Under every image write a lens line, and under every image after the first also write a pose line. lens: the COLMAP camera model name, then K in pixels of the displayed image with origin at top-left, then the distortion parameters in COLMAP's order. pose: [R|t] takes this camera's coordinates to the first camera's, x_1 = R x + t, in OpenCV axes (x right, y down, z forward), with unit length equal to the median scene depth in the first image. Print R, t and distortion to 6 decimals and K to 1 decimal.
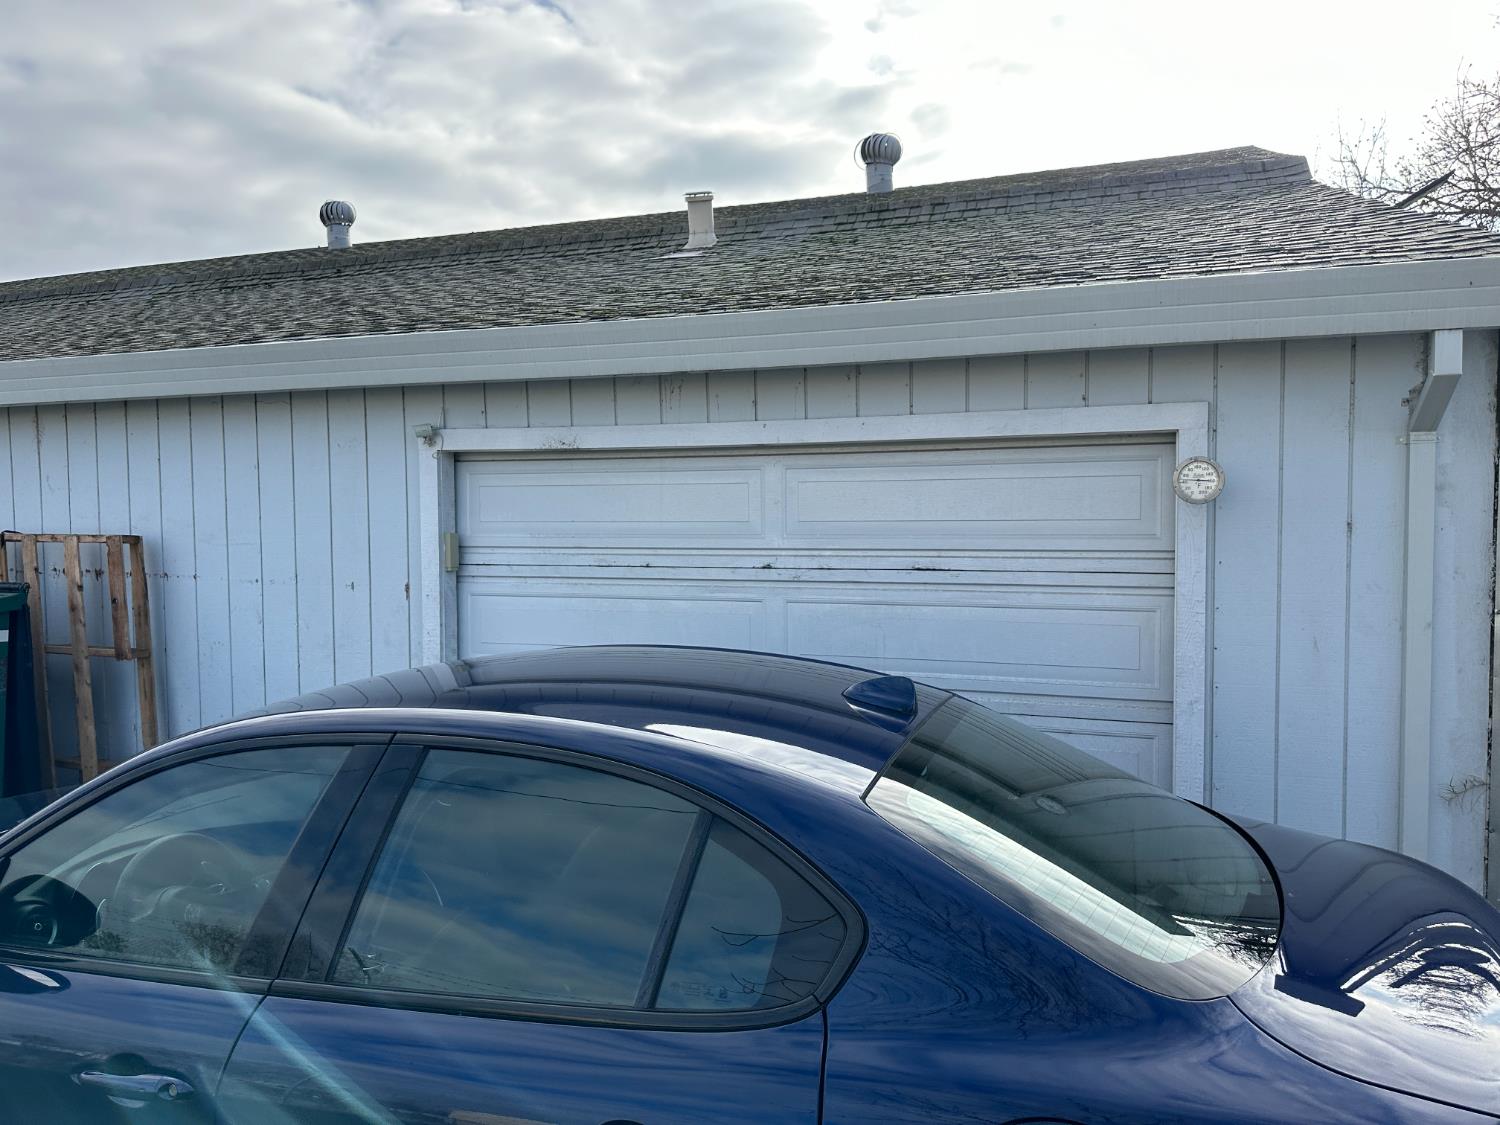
lens RADIAL K [[1040.0, 0, 747.5], [0, 1040.0, 565.1], [0, 0, 1]] dist [0.048686, -0.071790]
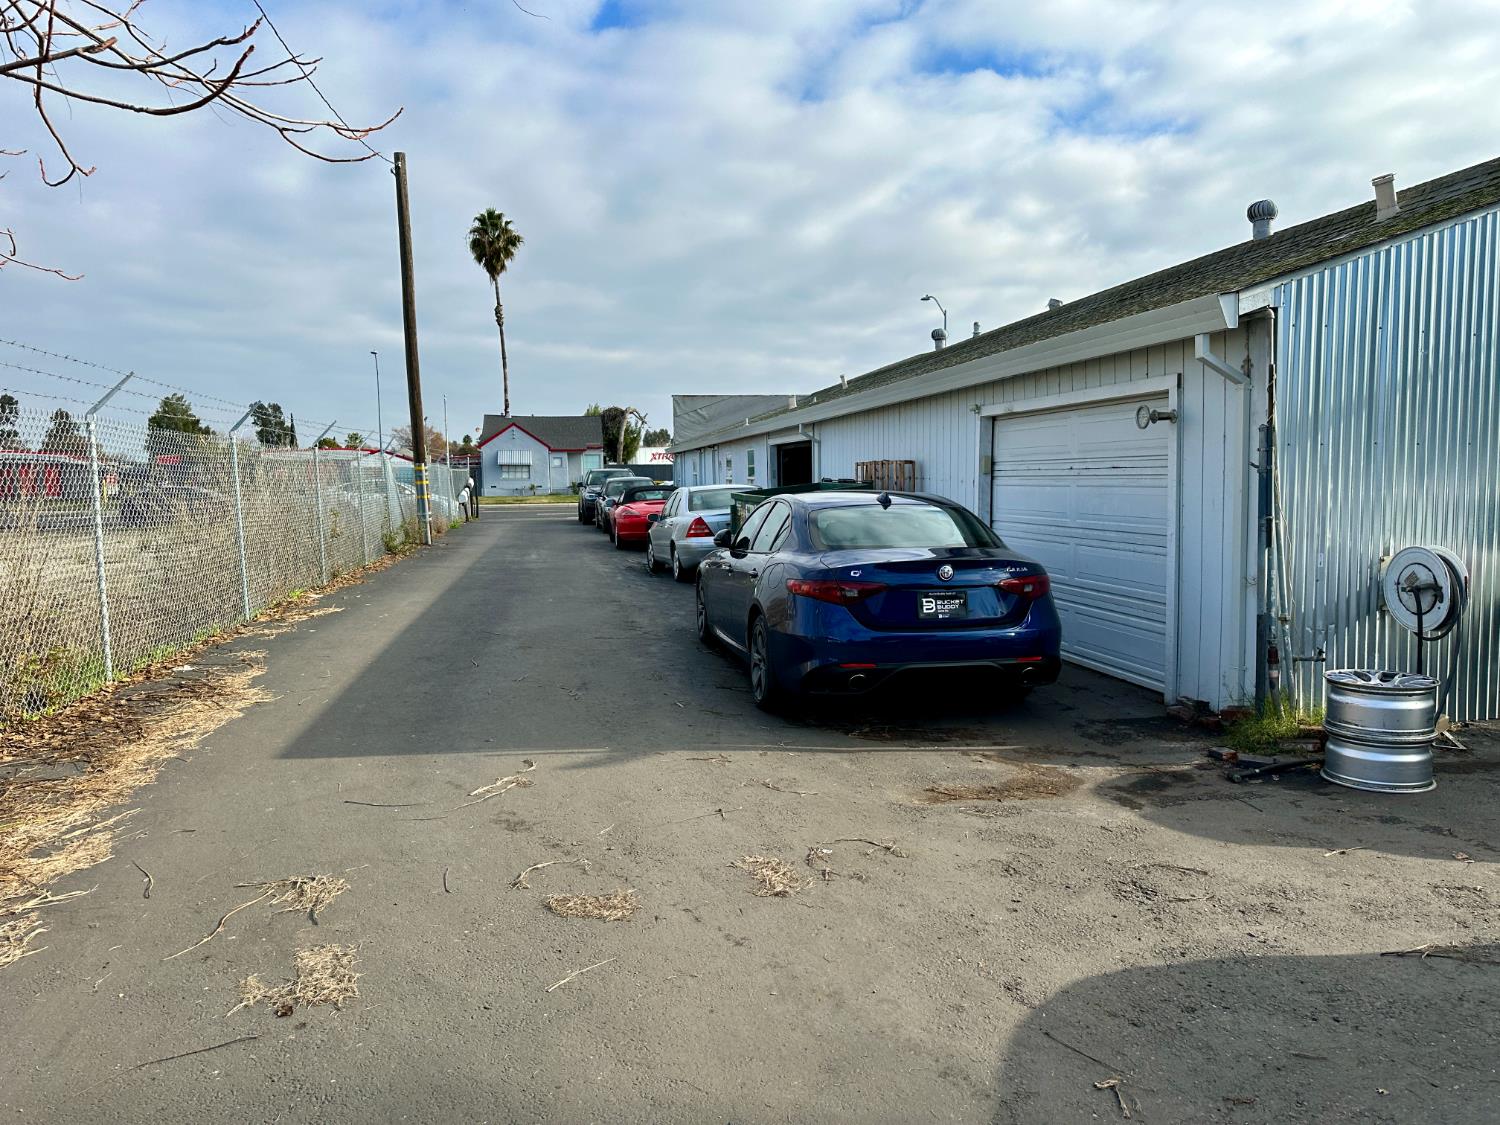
lens RADIAL K [[1040.0, 0, 747.5], [0, 1040.0, 565.1], [0, 0, 1]] dist [0.048686, -0.071790]
pose [[0.482560, 0.073726, -0.872754, 1.301997], [-0.033856, 0.997276, 0.065525, 0.067335], [0.875208, -0.002072, 0.483742, -0.417259]]
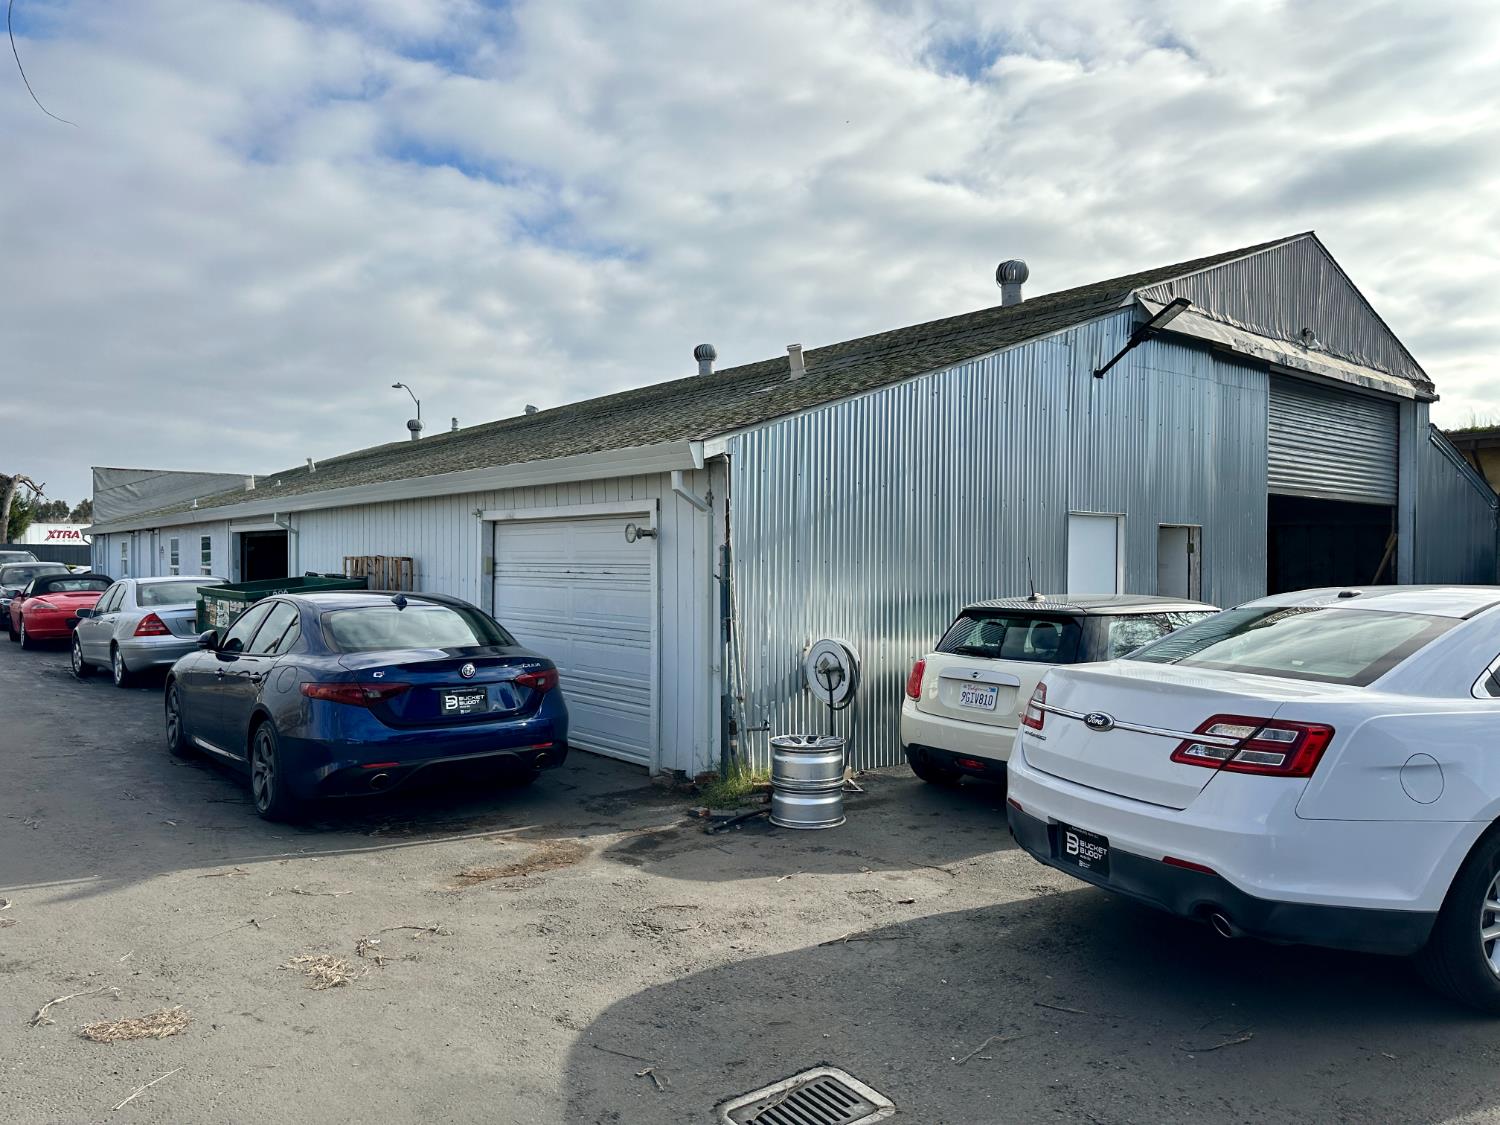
lens RADIAL K [[1036.5, 0, 766.6], [0, 1036.5, 561.7], [0, 0, 1]] dist [0.049541, -0.078889]
pose [[0.851599, 0.009272, -0.524112, 1.374697], [-0.035700, 0.998548, -0.040342, 0.047754], [0.522977, 0.053066, 0.850693, -0.571603]]
